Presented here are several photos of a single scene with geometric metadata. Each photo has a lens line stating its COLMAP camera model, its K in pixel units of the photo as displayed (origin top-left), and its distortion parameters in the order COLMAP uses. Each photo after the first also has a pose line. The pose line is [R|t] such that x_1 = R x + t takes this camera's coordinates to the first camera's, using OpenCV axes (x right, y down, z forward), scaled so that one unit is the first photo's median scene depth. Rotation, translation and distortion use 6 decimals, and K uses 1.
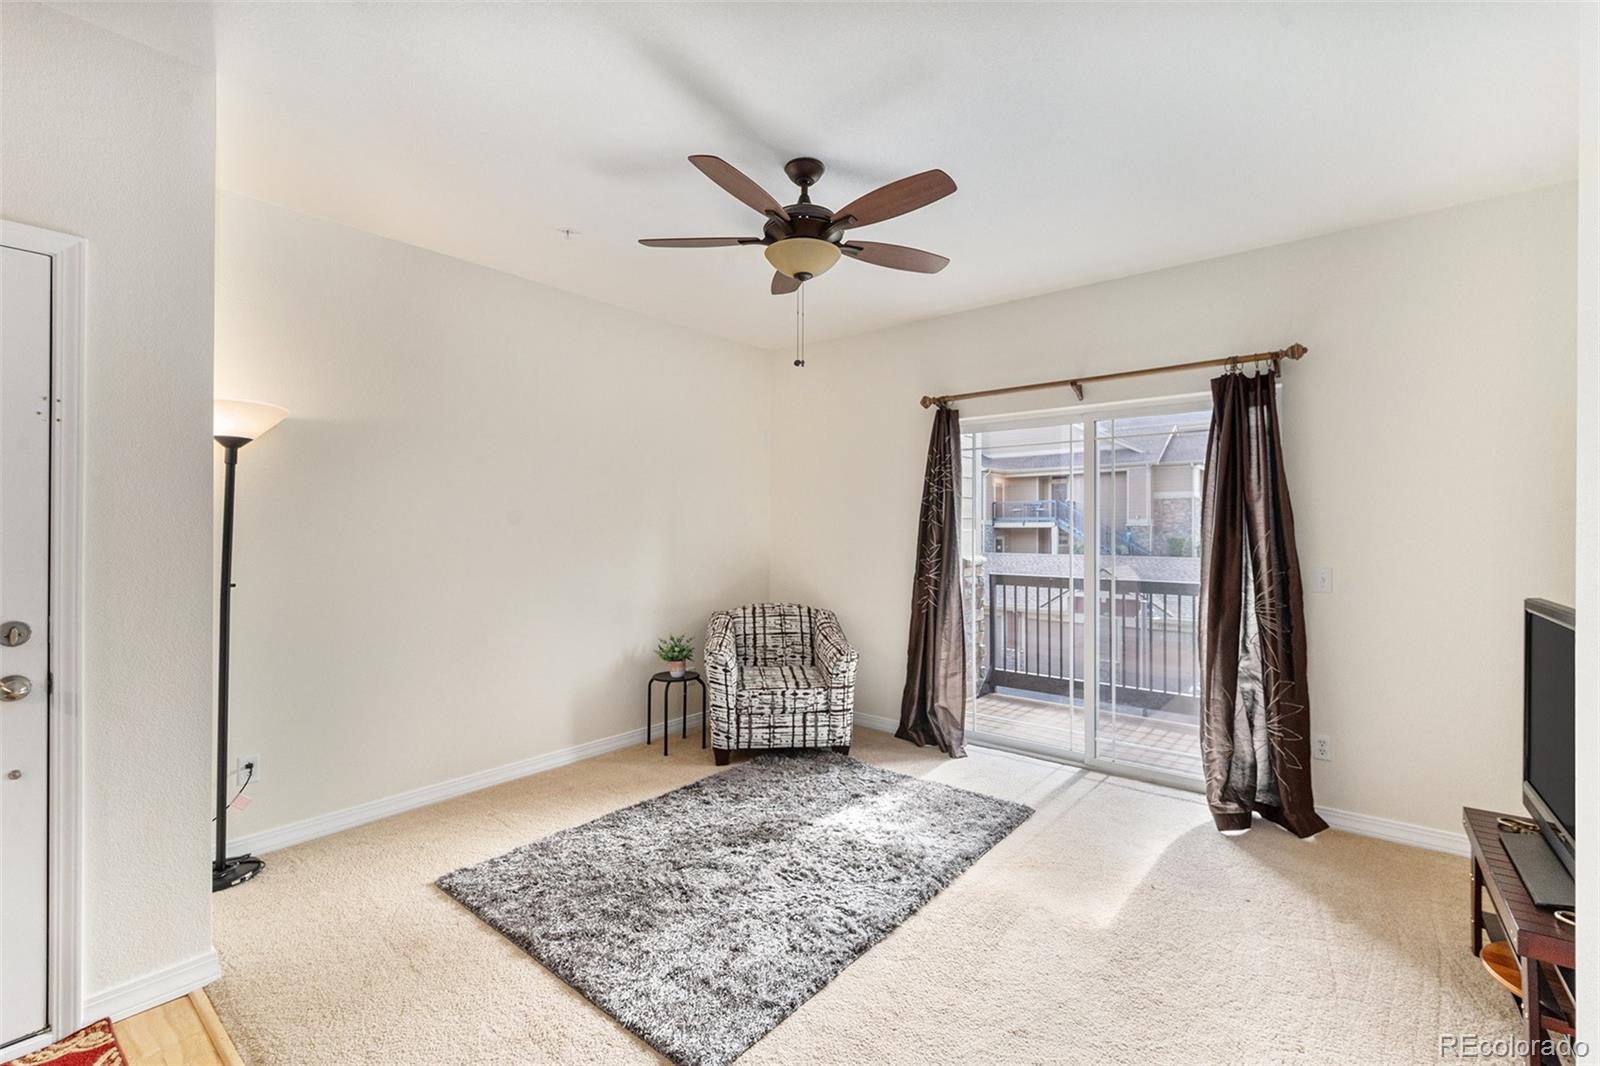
lens RADIAL K [[664.0, 0, 838.5], [0, 664.0, 527.0], [0, 0, 1]] dist [-0.009874, -0.001933]
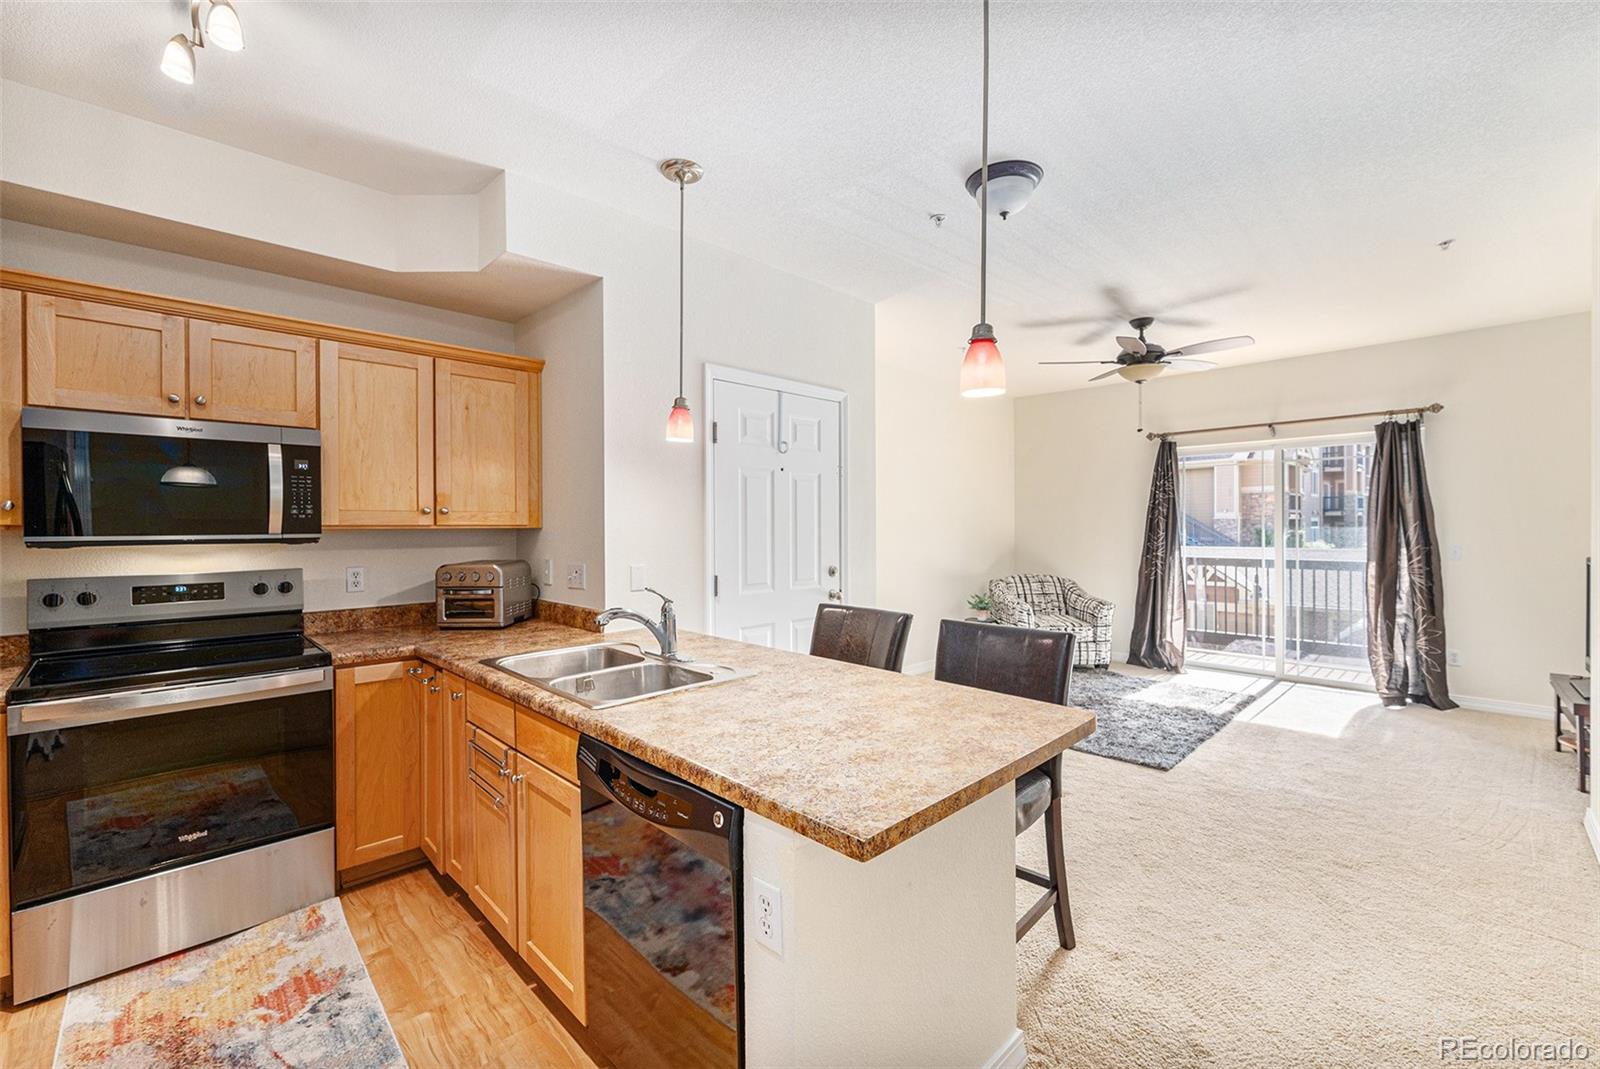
lens RADIAL K [[650.2, 0, 800.4], [0, 650.2, 528.4], [0, 0, 1]] dist [-0.015971, 0.000229]
pose [[0.992024, -0.007299, -0.125840, -0.607331], [0.008297, 0.999938, 0.007405, -0.001348], [0.125778, -0.008390, 0.992023, -0.692473]]
